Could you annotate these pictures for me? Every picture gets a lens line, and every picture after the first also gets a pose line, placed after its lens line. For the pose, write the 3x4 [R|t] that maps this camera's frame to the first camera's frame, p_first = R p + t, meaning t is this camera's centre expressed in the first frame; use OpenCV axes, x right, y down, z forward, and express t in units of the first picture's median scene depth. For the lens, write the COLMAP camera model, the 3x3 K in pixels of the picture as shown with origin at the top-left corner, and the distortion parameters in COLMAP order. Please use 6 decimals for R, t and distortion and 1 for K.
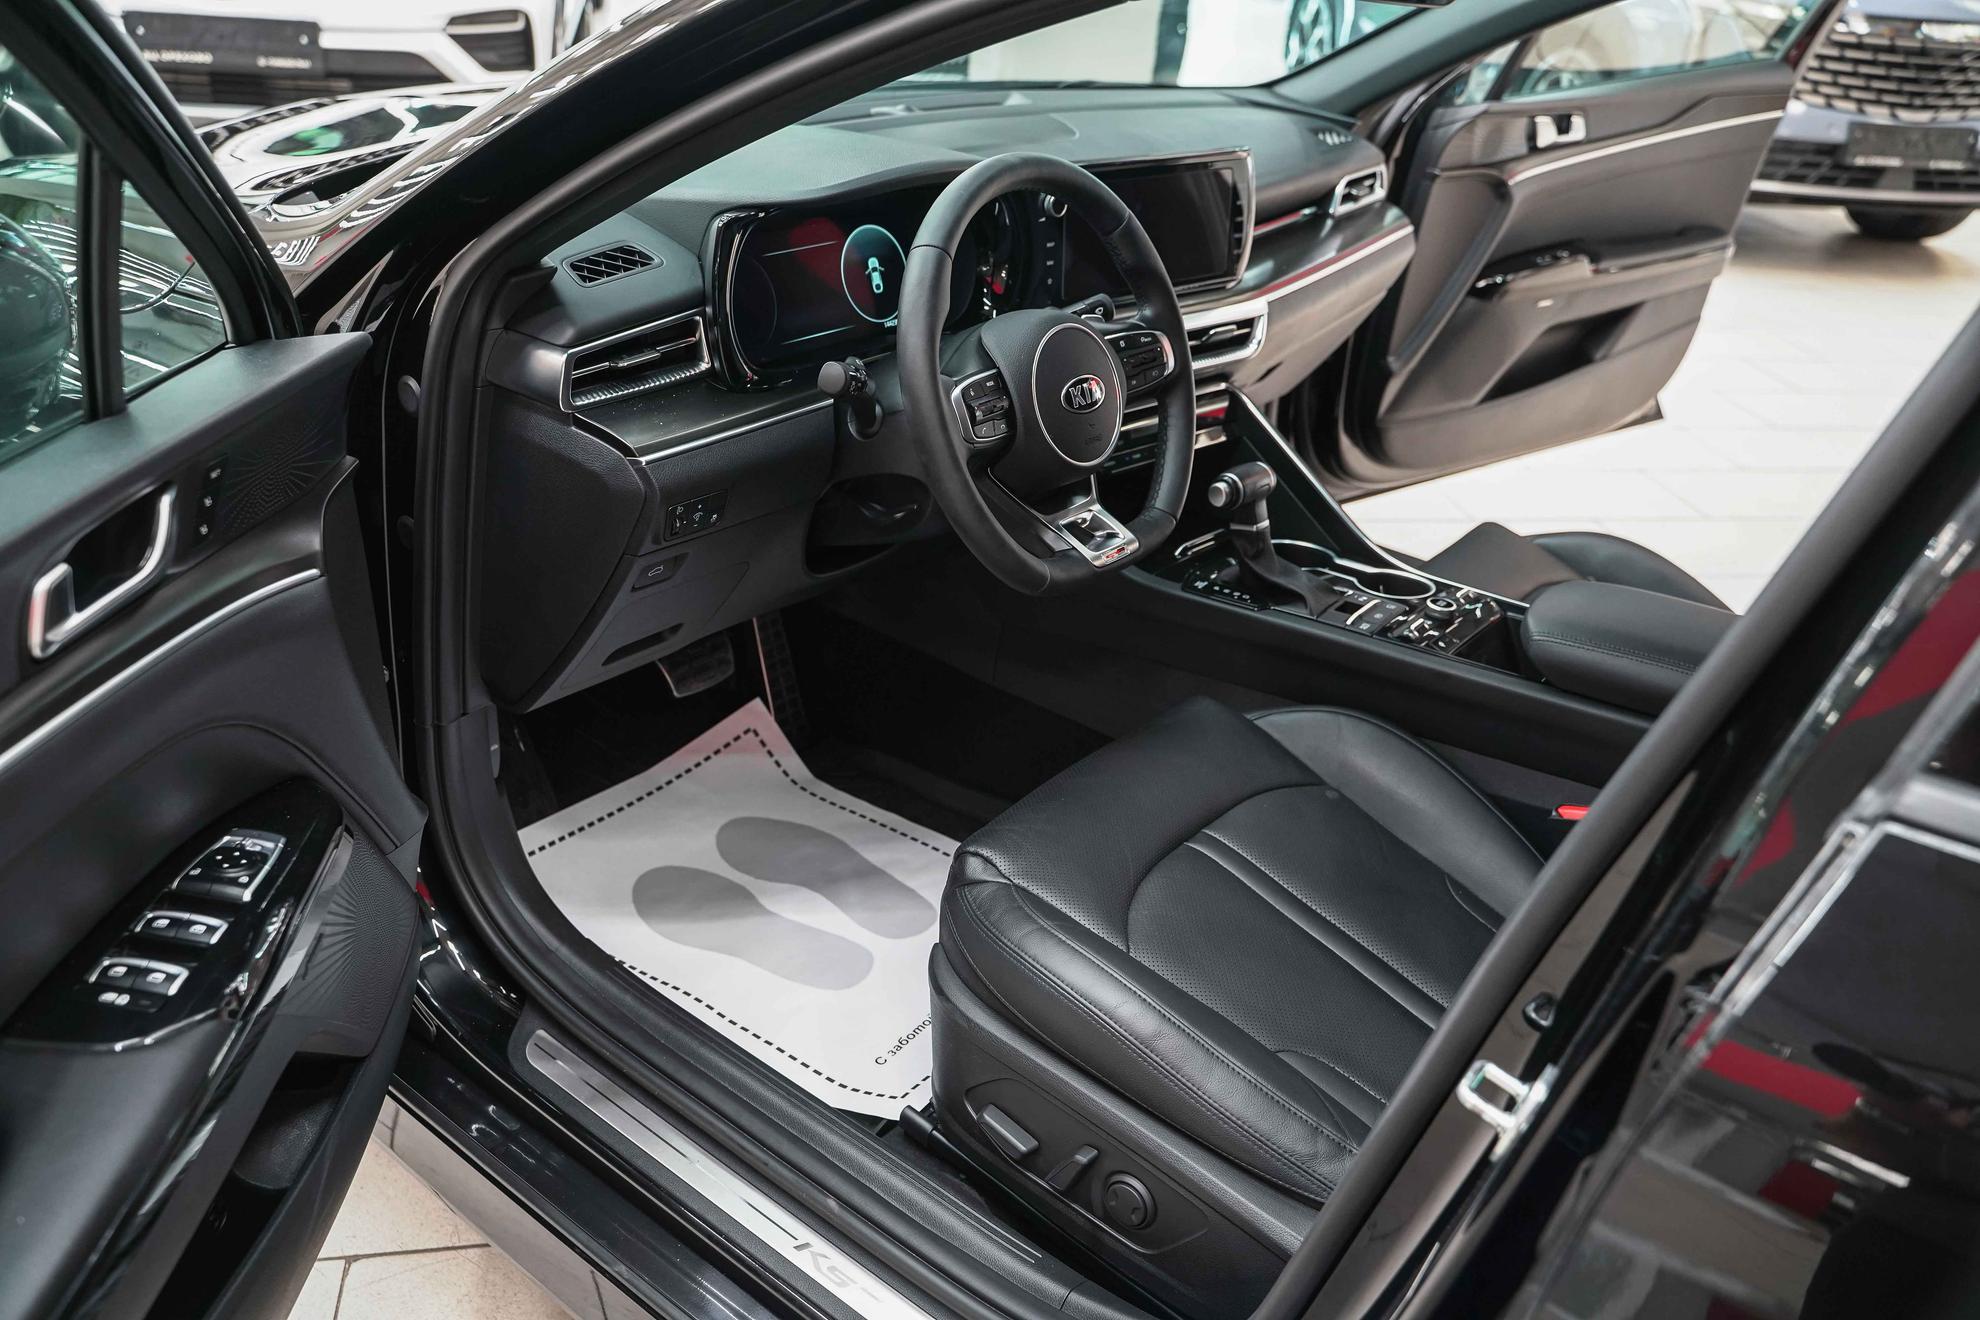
lens RADIAL K [[1606.9, 0, 990.0], [0, 1606.9, 660.0], [0, 0, 1]] dist [-0.004376, -0.001070]
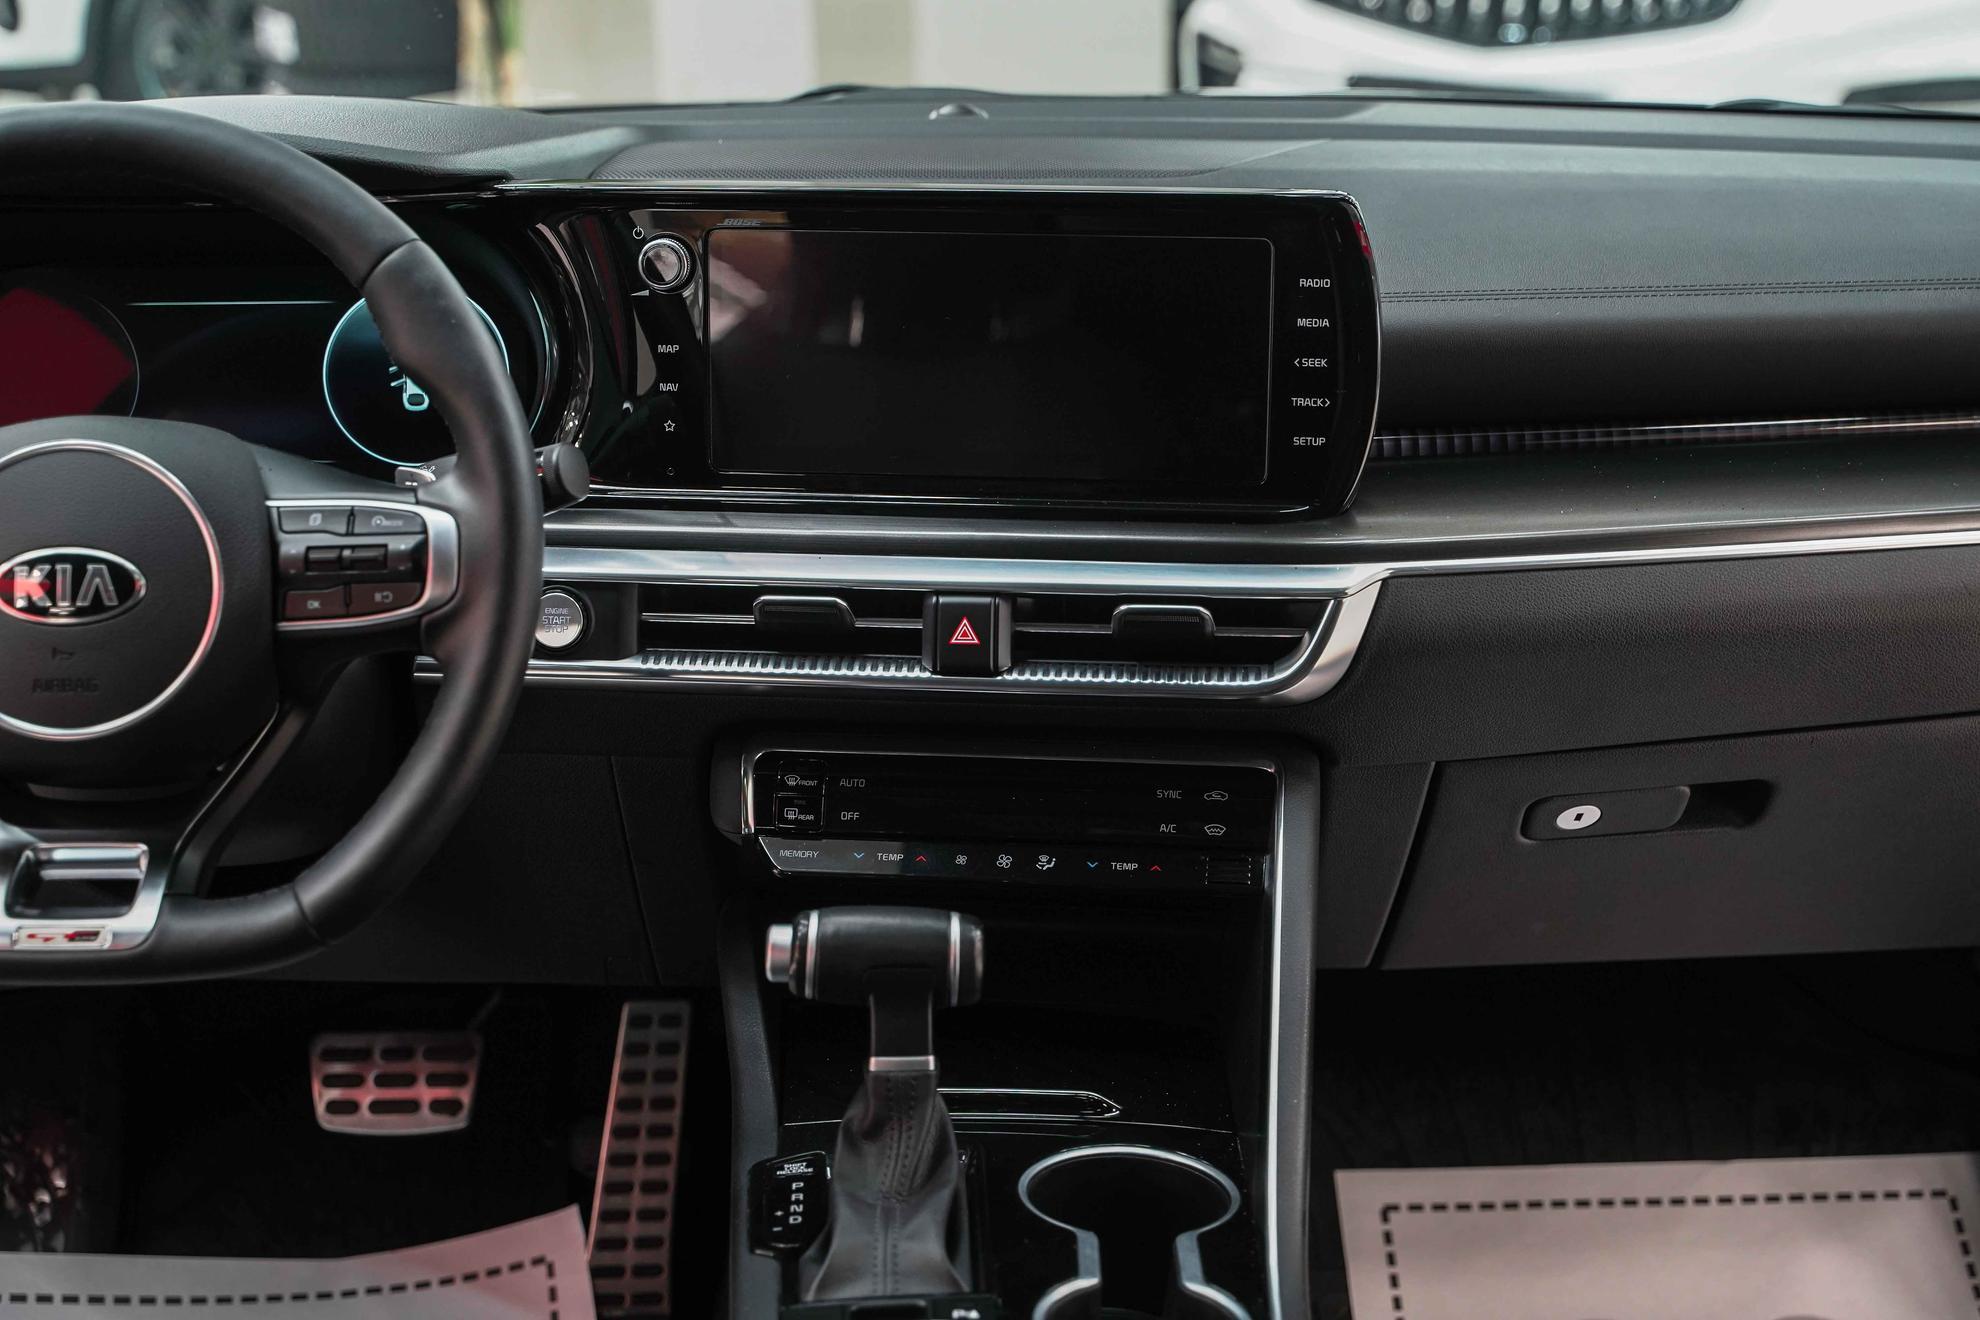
lens RADIAL K [[2865.3, 0, 987.5], [0, 2865.3, 669.4], [0, 0, 1]] dist [0.003383, -0.009831]
pose [[0.654648, 0.152682, -0.740354, 0.693340], [-0.302328, 0.950533, -0.071302, -0.132801], [0.692845, 0.270508, 0.668425, 0.510872]]
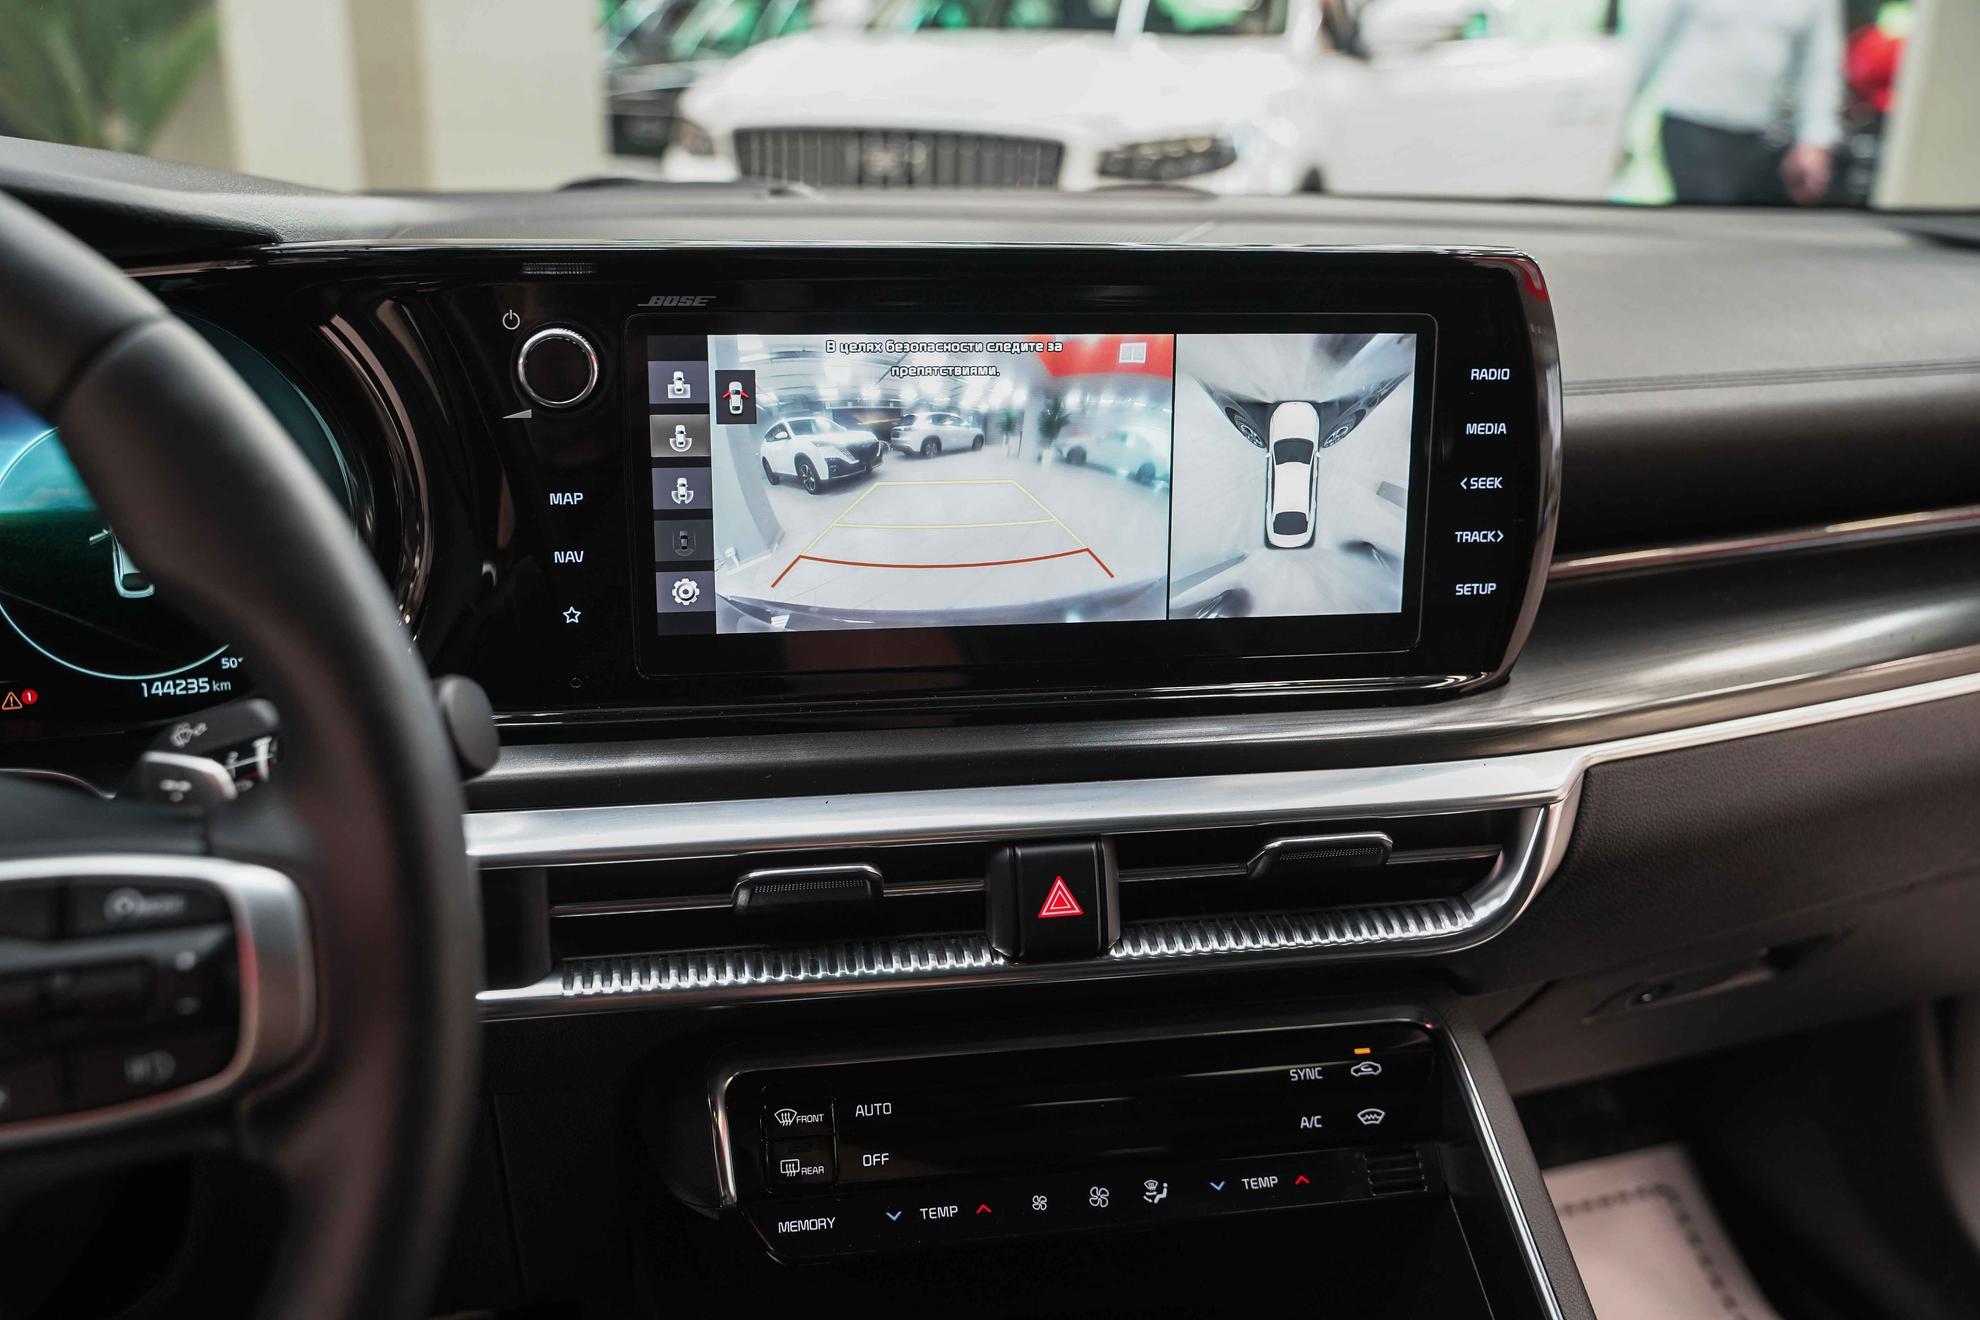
lens RADIAL K [[1746.4, 0, 990.0], [0, 1746.4, 660.0], [0, 0, 1]] dist [-0.003899, -0.004944]
pose [[0.846467, 0.110696, -0.520807, 0.267724], [-0.207901, 0.969216, -0.131897, -0.193013], [0.490174, 0.219923, 0.843423, 0.733403]]
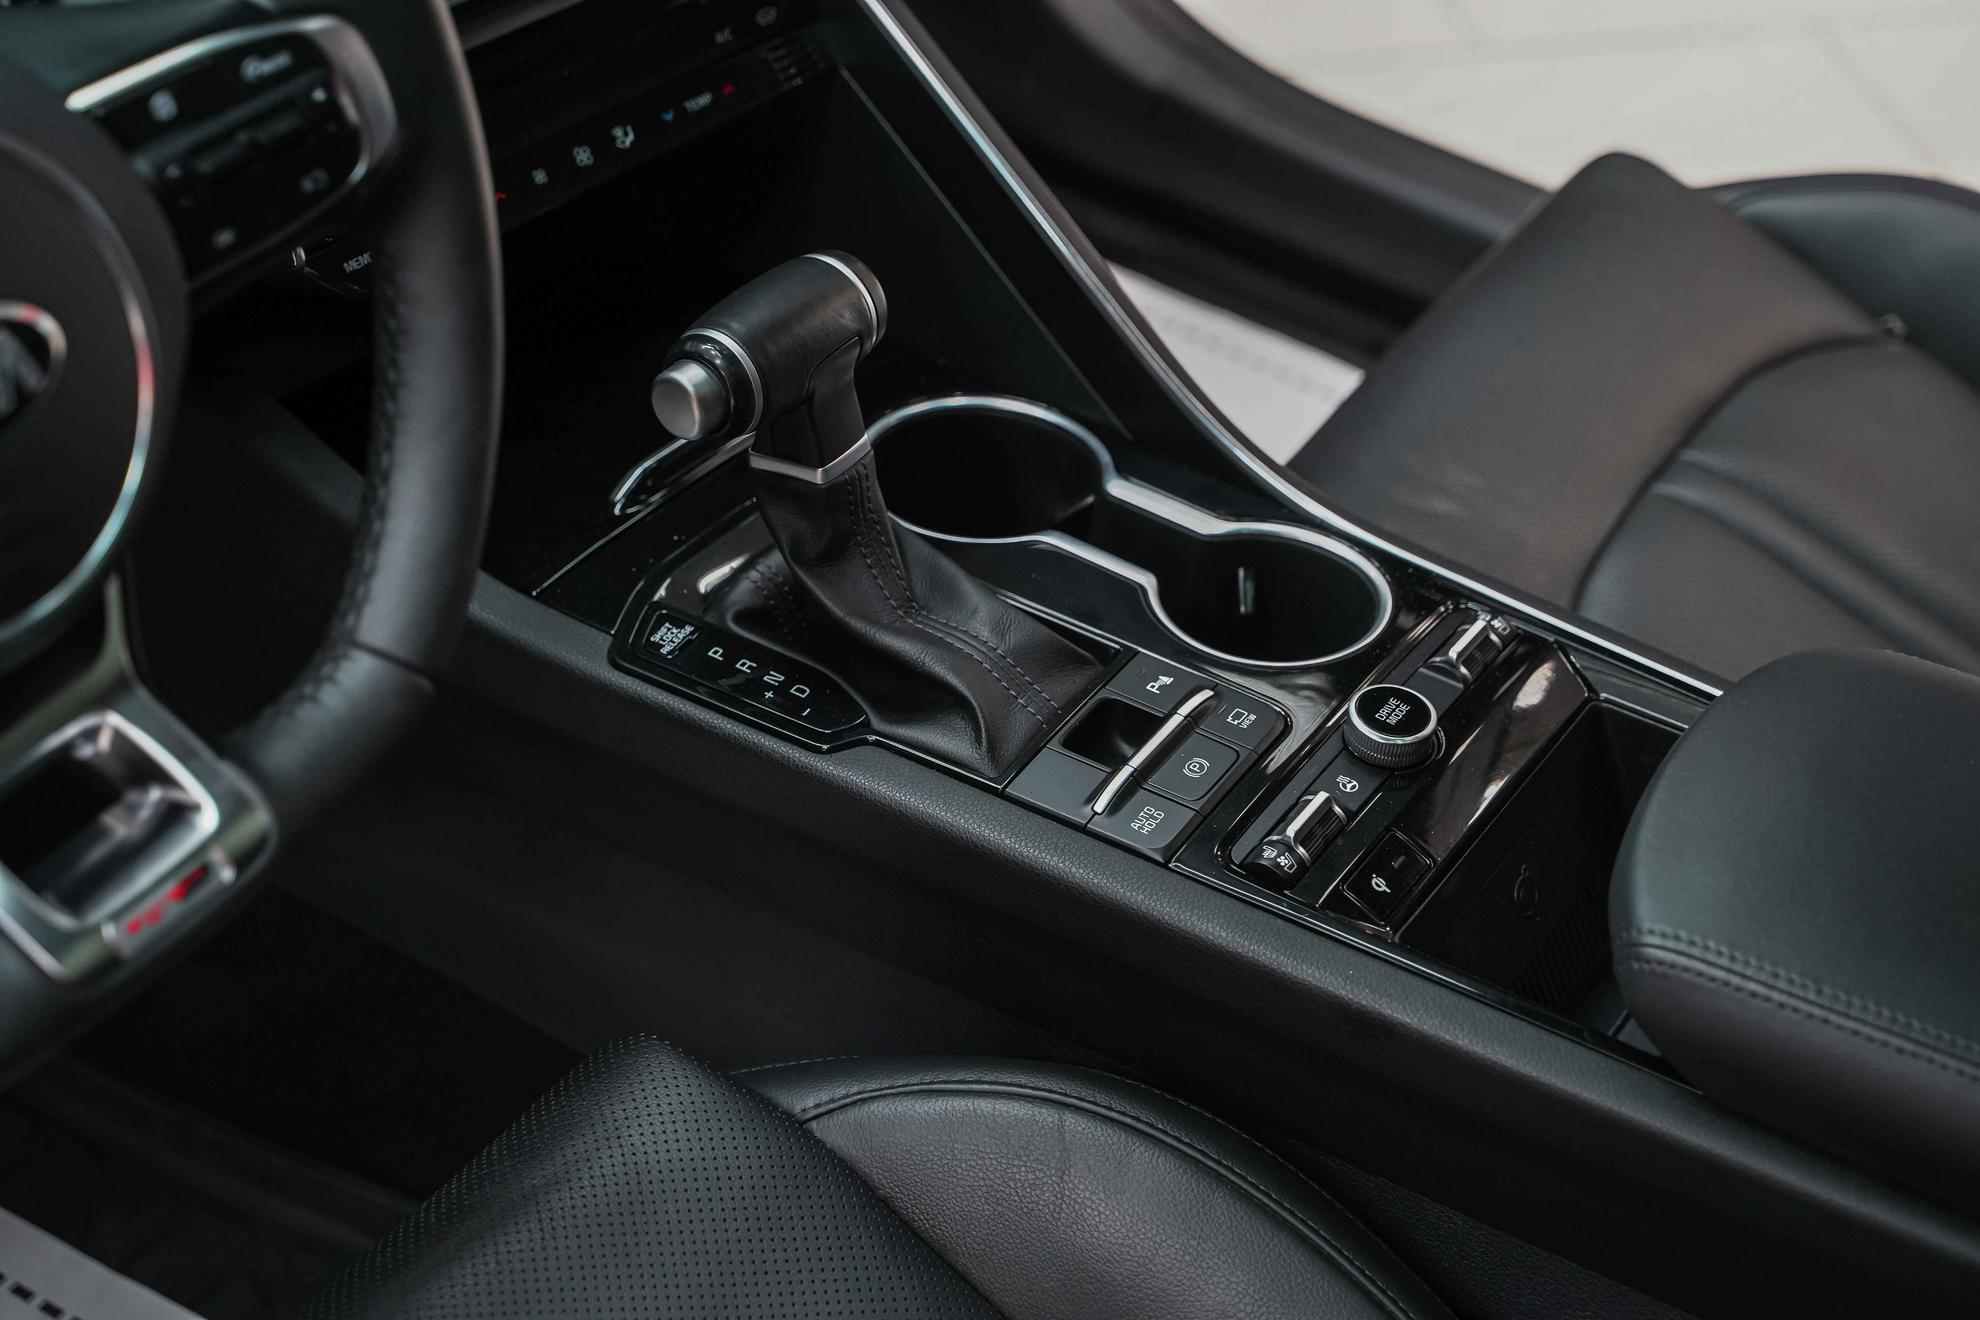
lens RADIAL K [[3204.8, 0, 989.9], [0, 3204.8, 705.7], [0, 0, 1]] dist [-0.016125, -0.044469]
pose [[0.996624, -0.055432, 0.060559, 0.156416], [0.038237, 0.966161, 0.255091, -0.197044], [-0.072650, -0.251914, 0.965019, 0.372862]]
